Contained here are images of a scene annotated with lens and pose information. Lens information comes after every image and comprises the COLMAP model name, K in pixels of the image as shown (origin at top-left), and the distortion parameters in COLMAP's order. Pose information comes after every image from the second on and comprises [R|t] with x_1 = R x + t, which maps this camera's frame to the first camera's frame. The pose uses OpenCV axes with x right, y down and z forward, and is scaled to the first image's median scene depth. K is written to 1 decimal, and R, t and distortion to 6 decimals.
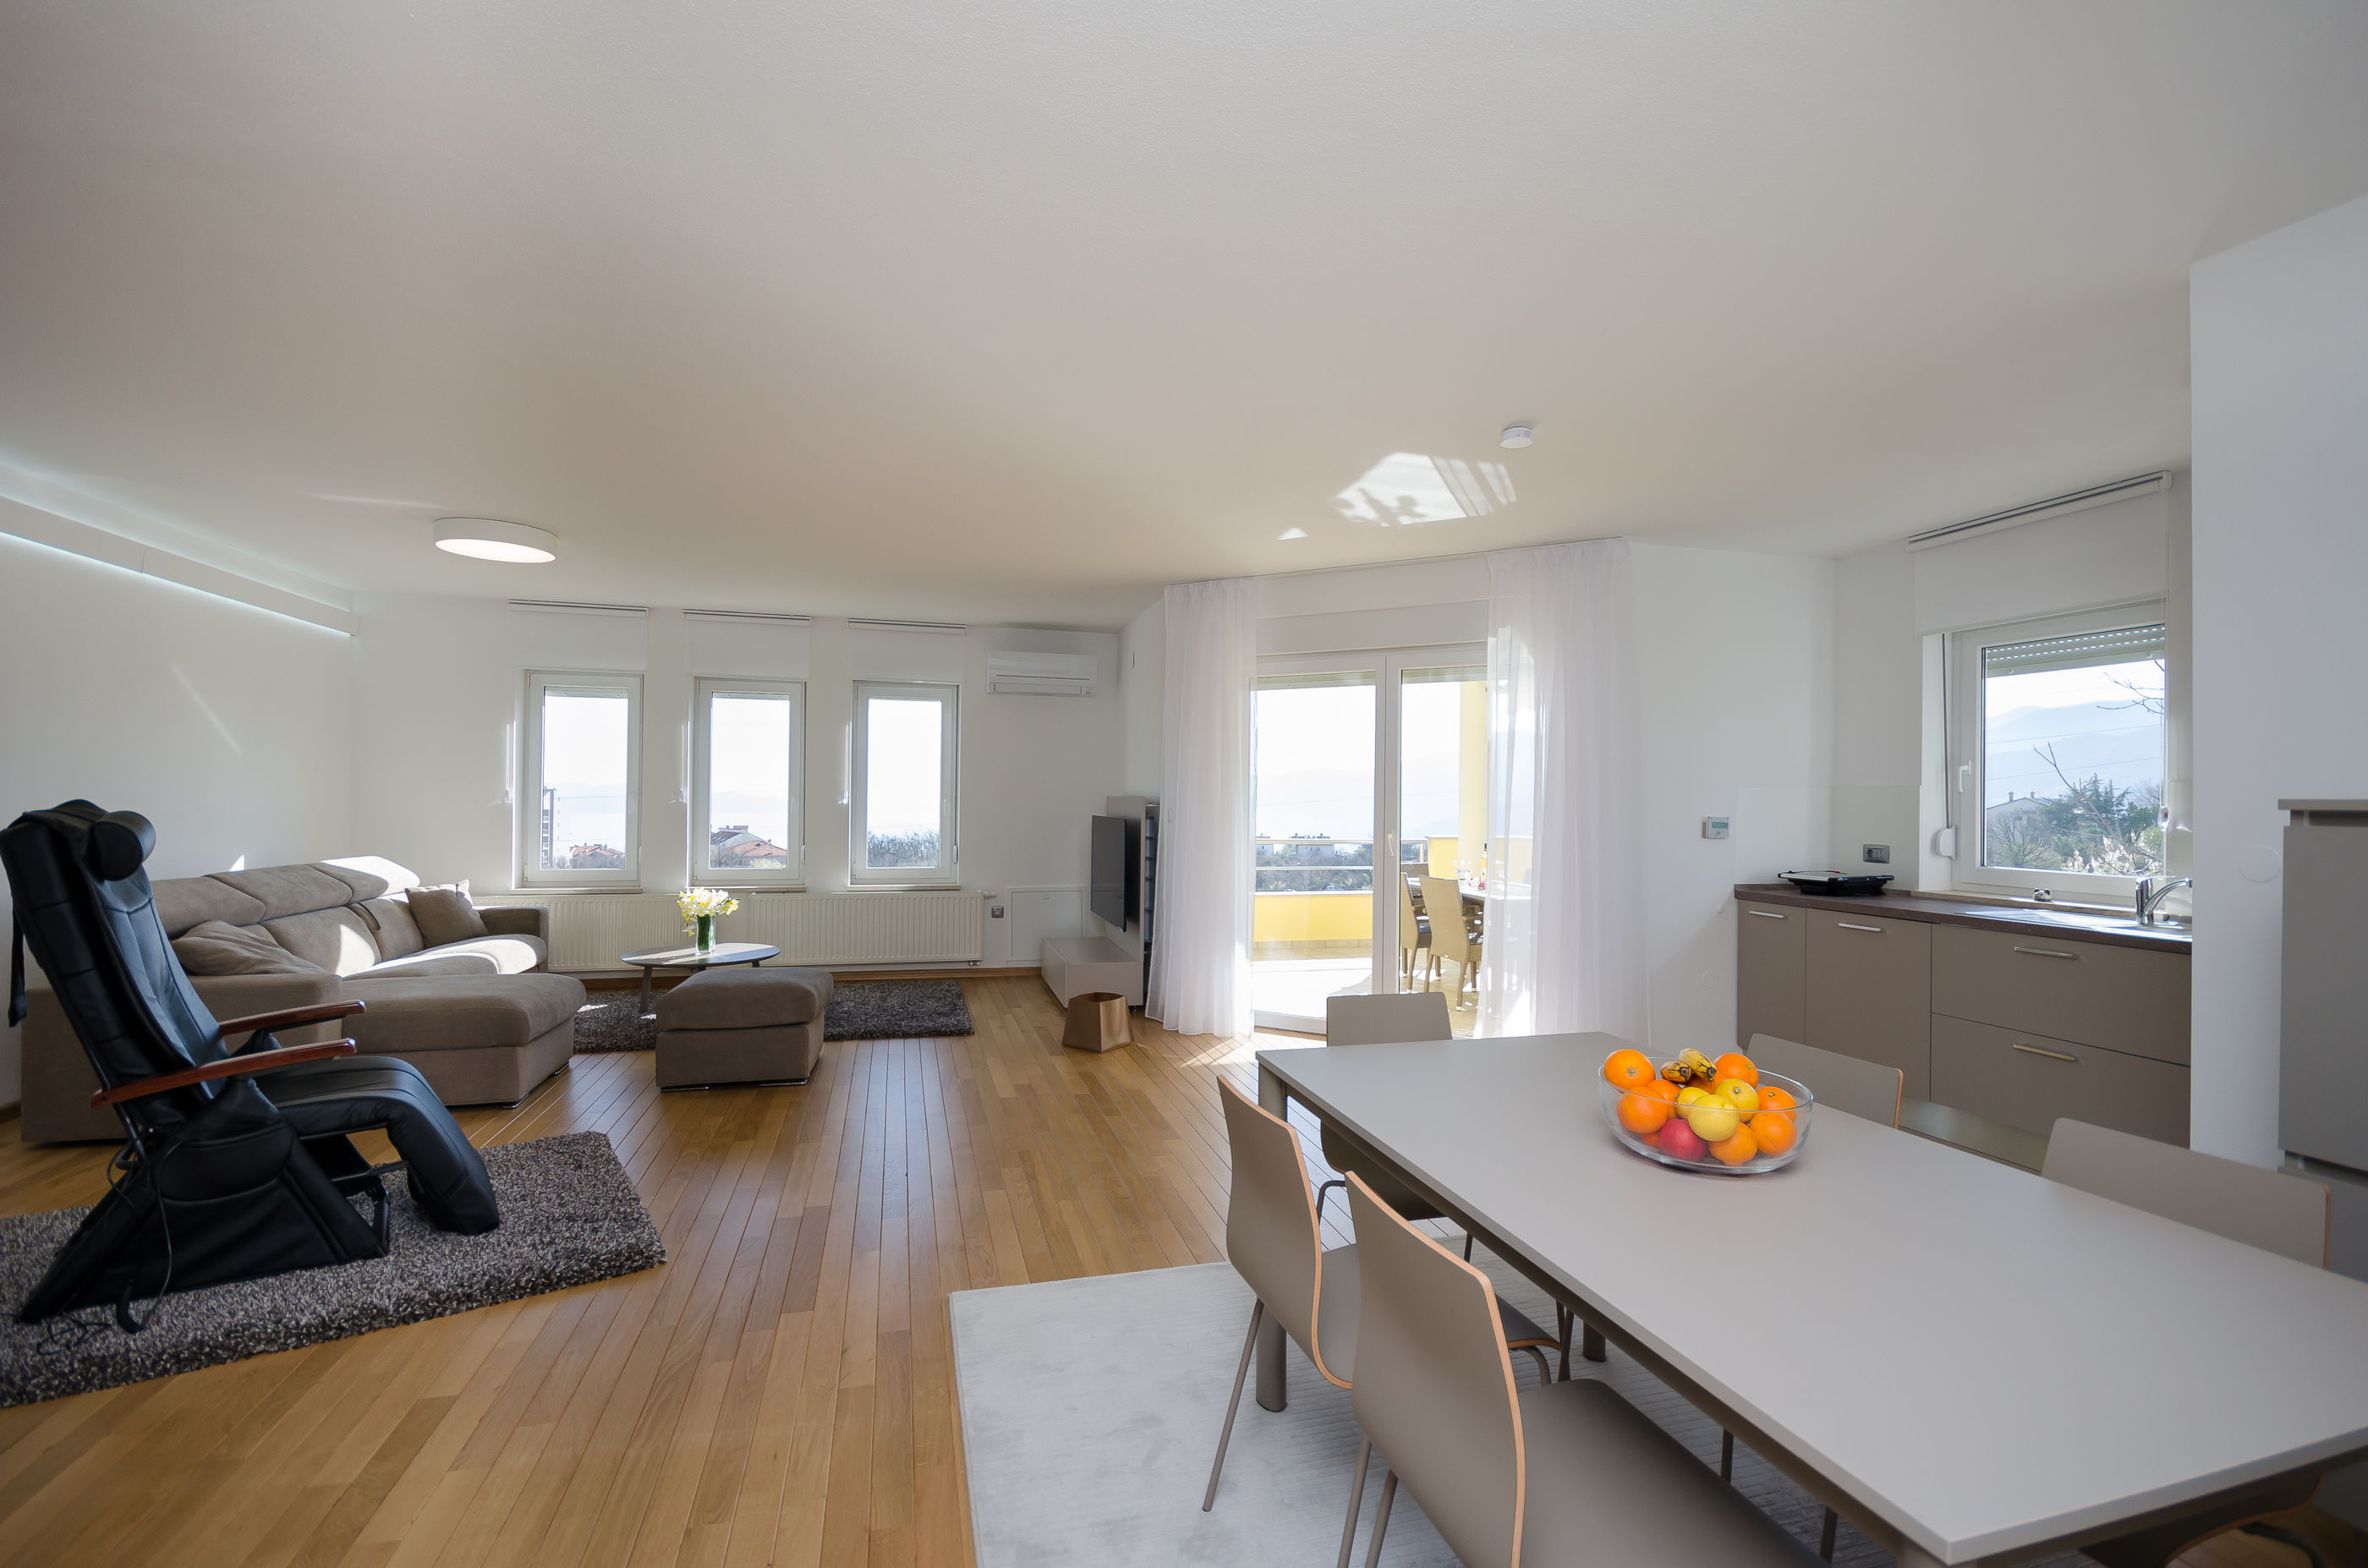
lens RADIAL K [[1058.1, 0, 1186.3], [0, 1058.1, 799.8], [0, 0, 1]] dist [0.004055, -0.006323]
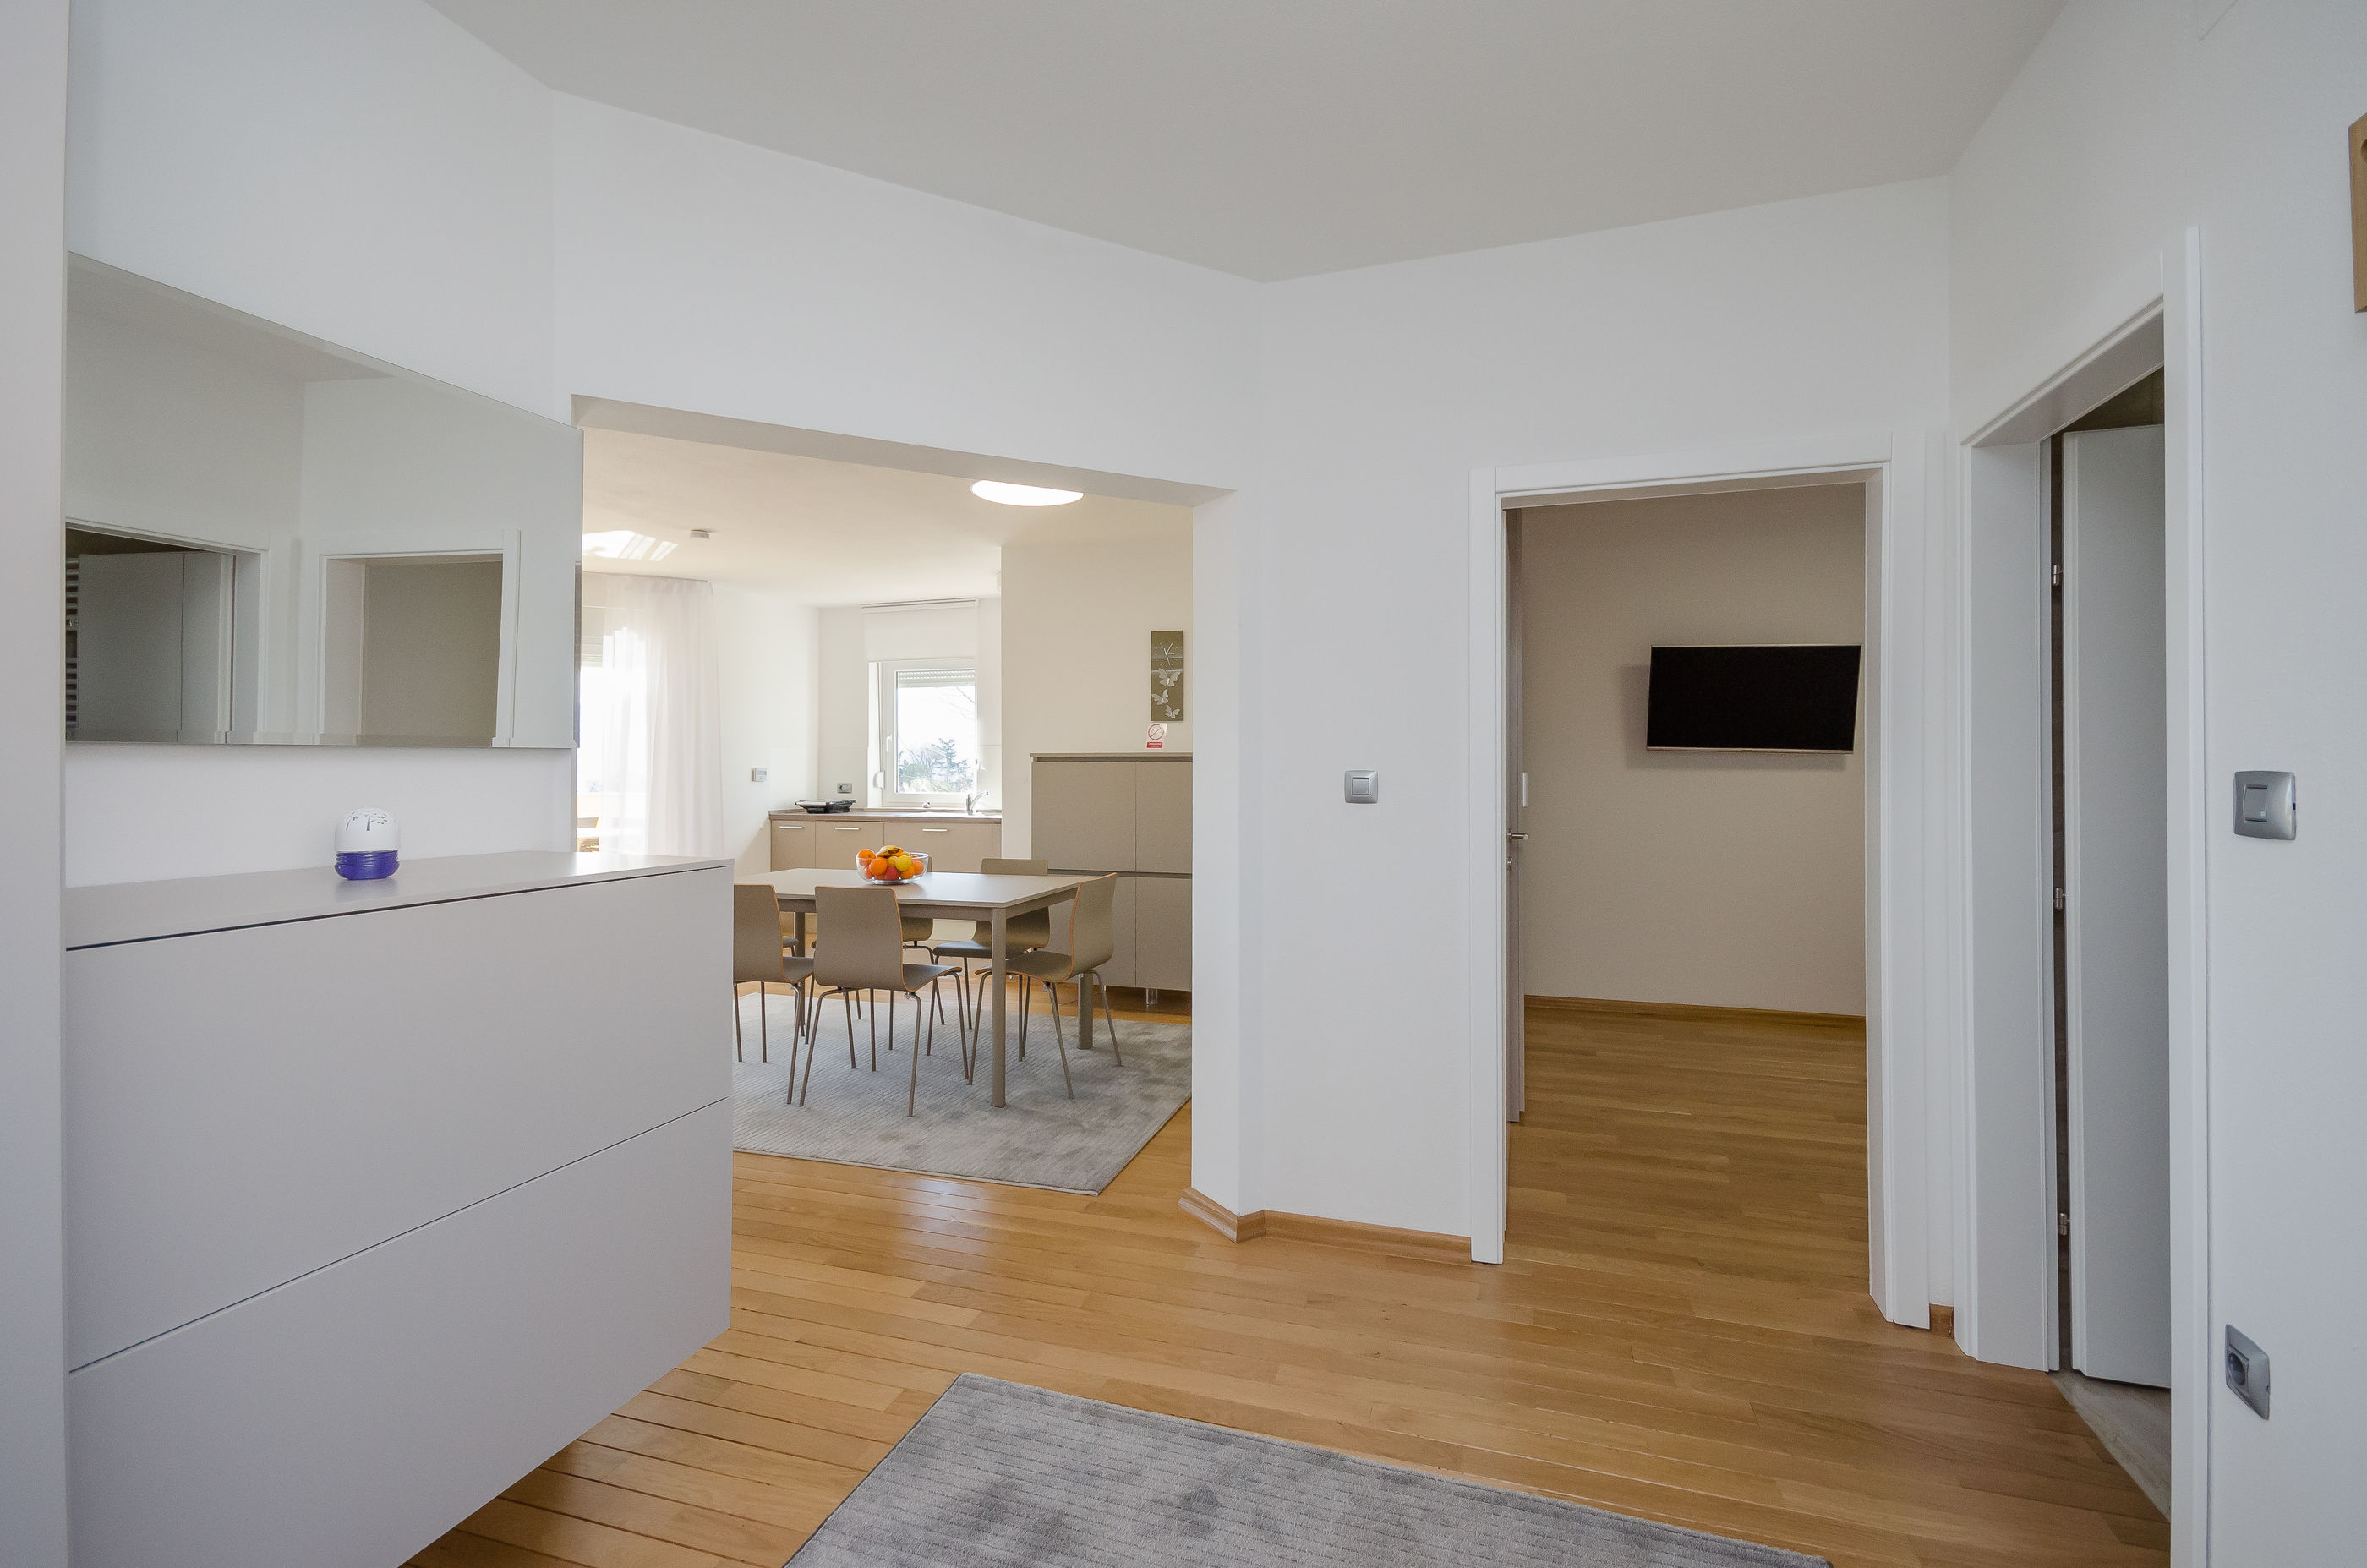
lens RADIAL K [[1057.6, 0, 1196.4], [0, 1057.6, 762.9], [0, 0, 1]] dist [0.004055, -0.006323]
pose [[0.542119, -0.008874, 0.840255, -0.403340], [0.006333, 0.999959, 0.006475, 0.003405], [-0.840278, 0.001811, 0.542153, -0.337342]]
